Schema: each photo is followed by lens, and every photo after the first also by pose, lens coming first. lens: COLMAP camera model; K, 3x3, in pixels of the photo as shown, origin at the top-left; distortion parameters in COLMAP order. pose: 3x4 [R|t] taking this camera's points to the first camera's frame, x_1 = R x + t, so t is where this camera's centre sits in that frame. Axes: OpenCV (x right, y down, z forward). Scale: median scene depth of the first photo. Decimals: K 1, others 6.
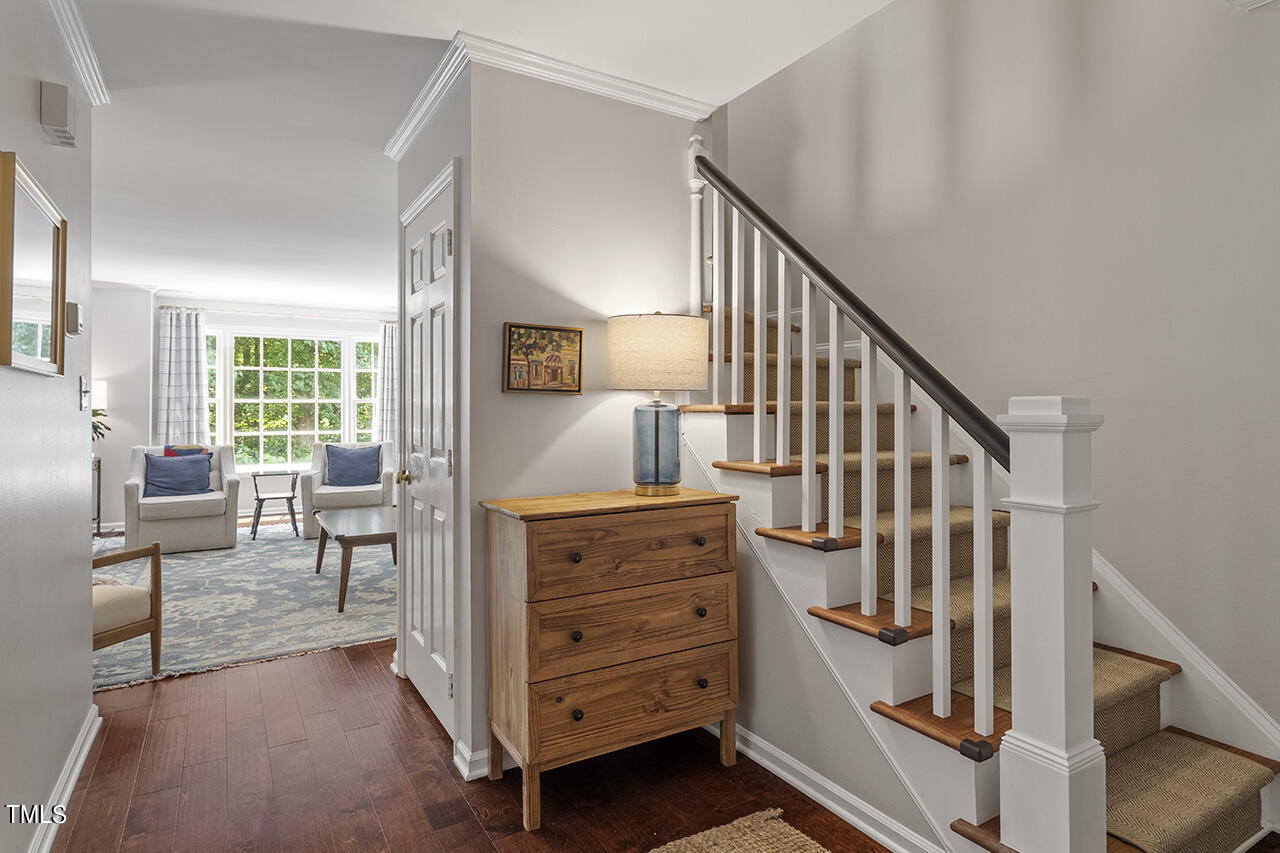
lens RADIAL K [[698.5, 0, 642.3], [0, 698.5, 417.2], [0, 0, 1]] dist [0.004033, 0.000218]
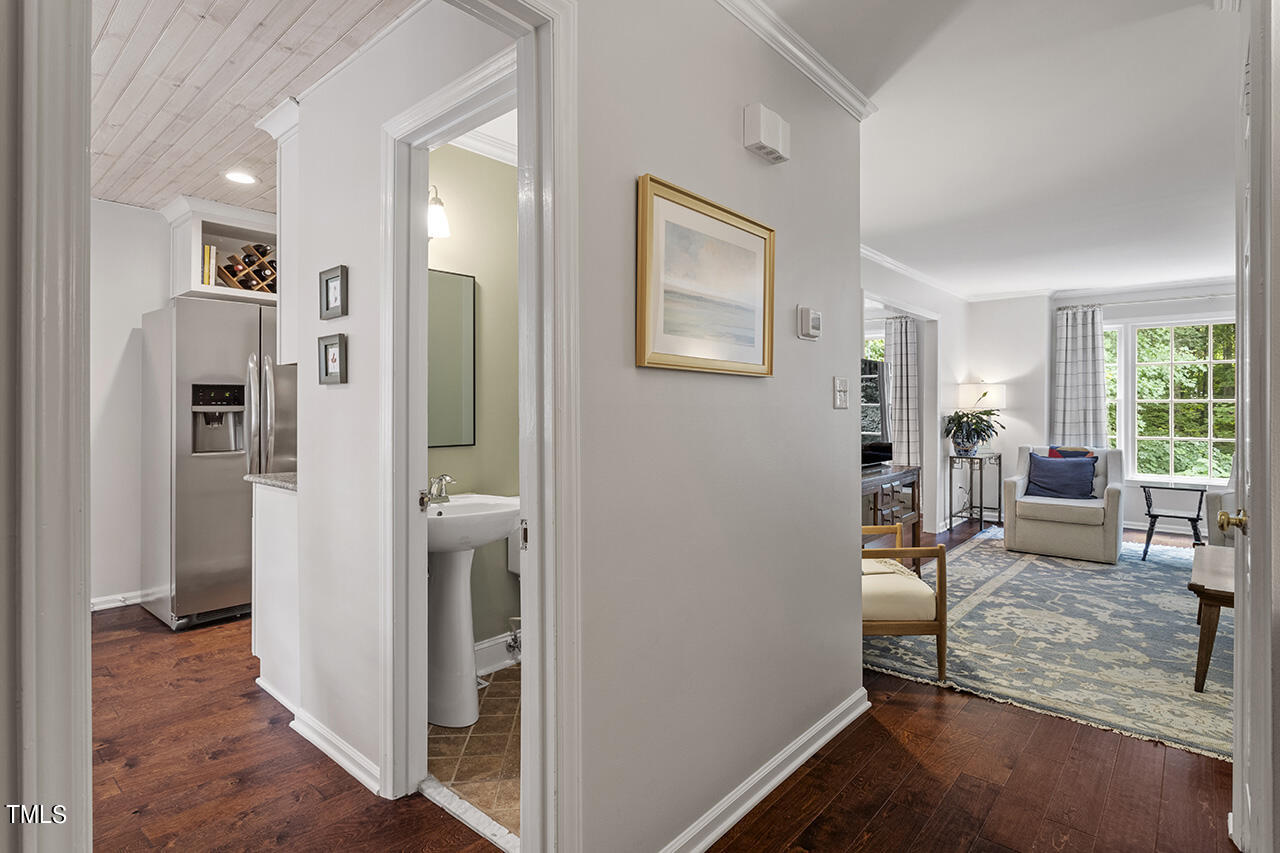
lens RADIAL K [[645.1, 0, 632.9], [0, 645.1, 409.7], [0, 0, 1]] dist [-0.000804, -0.000167]
pose [[0.301822, 0.005829, -0.953347, 0.024185], [-0.016430, 0.999865, 0.000911, -0.003684], [0.953223, 0.015388, 0.301876, 0.216009]]
